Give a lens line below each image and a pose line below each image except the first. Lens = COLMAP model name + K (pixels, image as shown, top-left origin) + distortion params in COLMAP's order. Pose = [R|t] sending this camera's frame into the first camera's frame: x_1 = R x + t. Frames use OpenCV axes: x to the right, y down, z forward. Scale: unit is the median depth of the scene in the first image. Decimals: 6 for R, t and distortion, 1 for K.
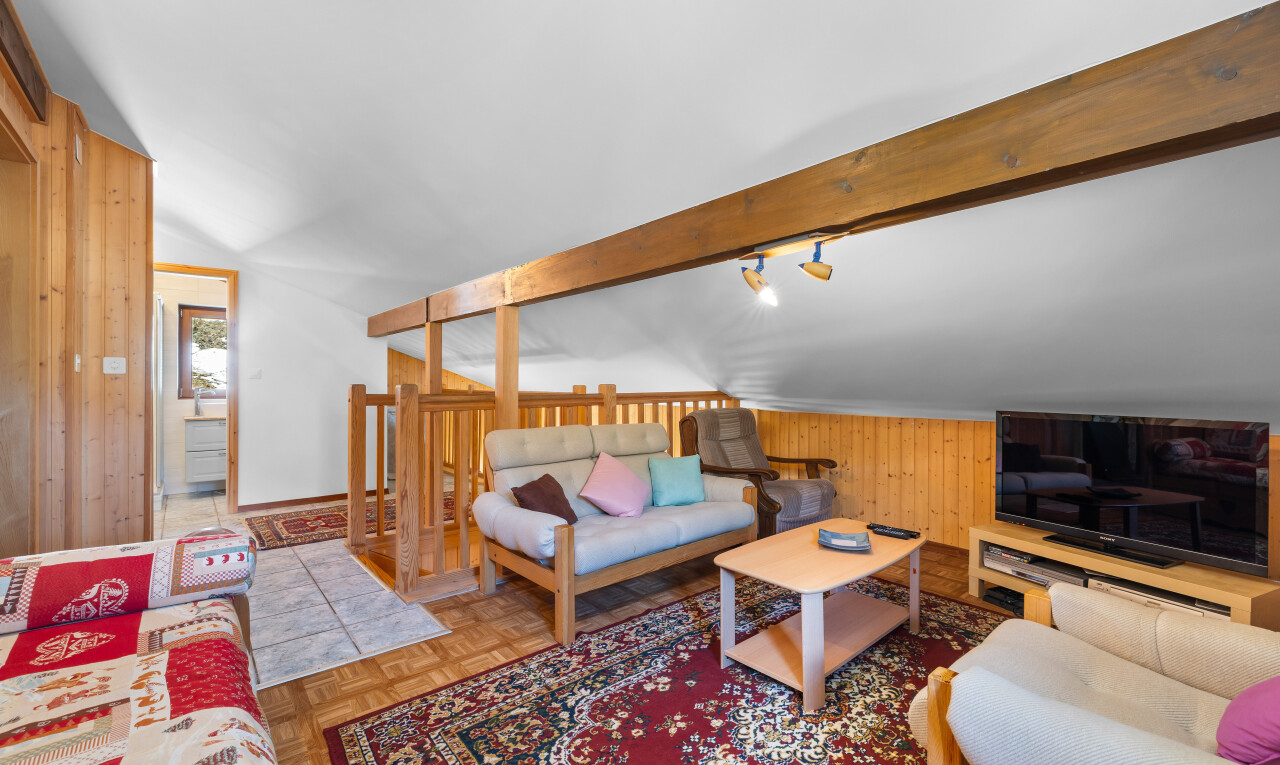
lens RADIAL K [[533.9, 0, 631.4], [0, 533.9, 384.9], [0, 0, 1]] dist [0.002438, 0.000172]
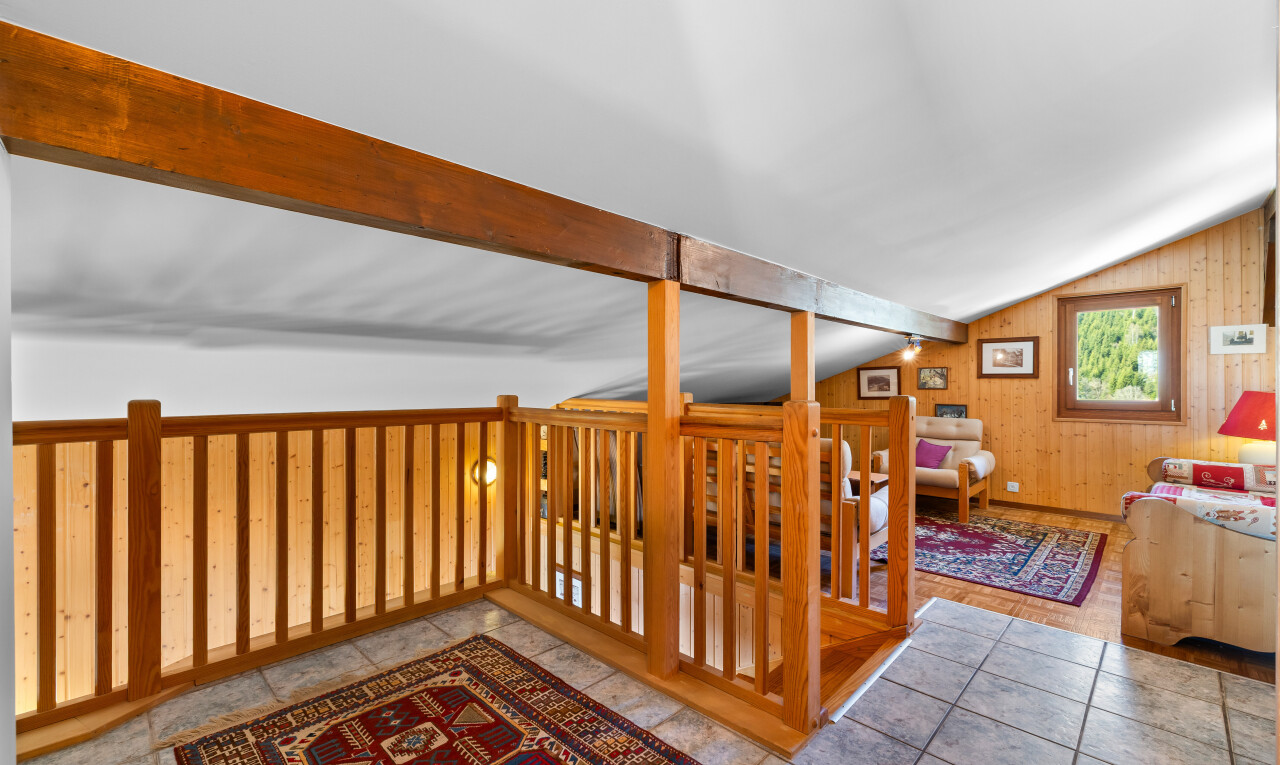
lens RADIAL K [[533.9, 0, 631.4], [0, 533.9, 384.9], [0, 0, 1]] dist [0.002438, 0.000172]
pose [[-0.085667, 0.003453, 0.996318, -1.972864], [0.007168, 0.999970, -0.002849, -0.030637], [-0.996298, 0.006897, -0.085690, 2.361608]]
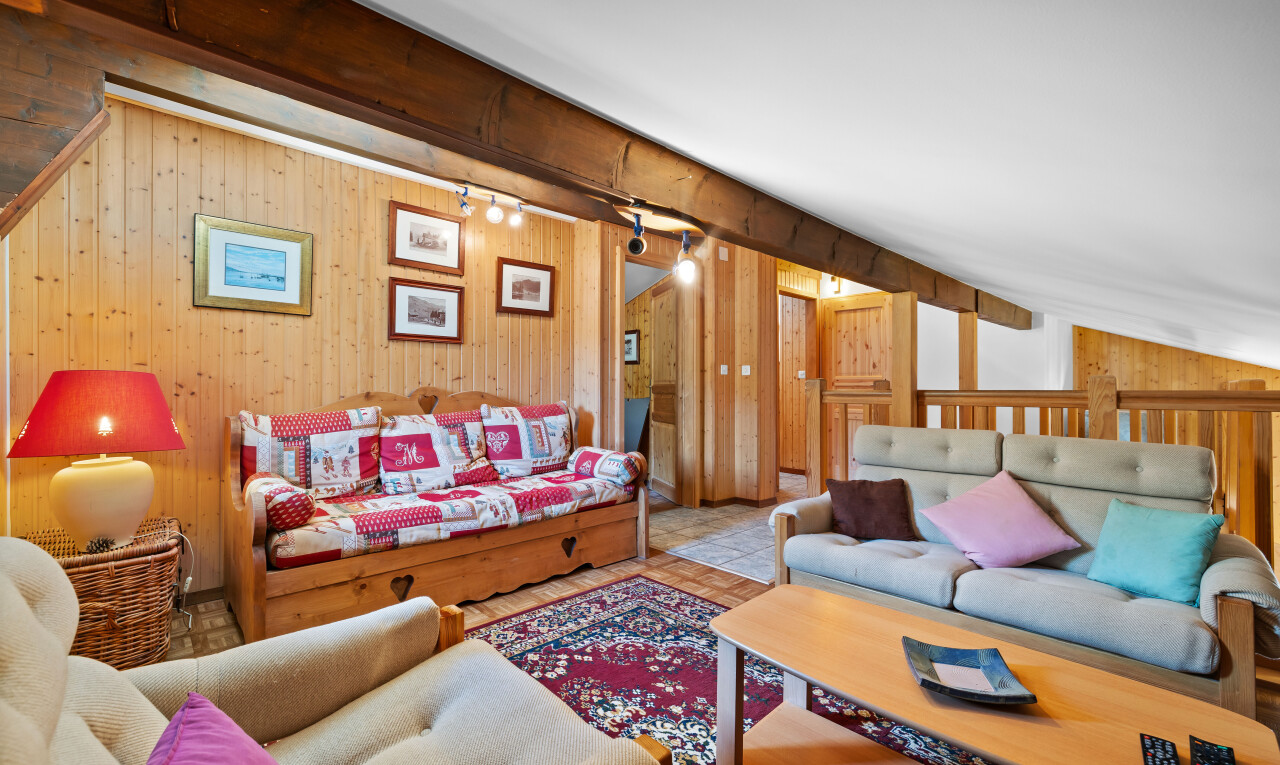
lens RADIAL K [[533.9, 0, 631.4], [0, 533.9, 384.9], [0, 0, 1]] dist [0.002438, 0.000172]
pose [[0.058522, -0.006357, -0.998266, 1.106779], [-0.004732, 0.999967, -0.006645, 0.035790], [0.998275, 0.005113, 0.058490, 0.824109]]
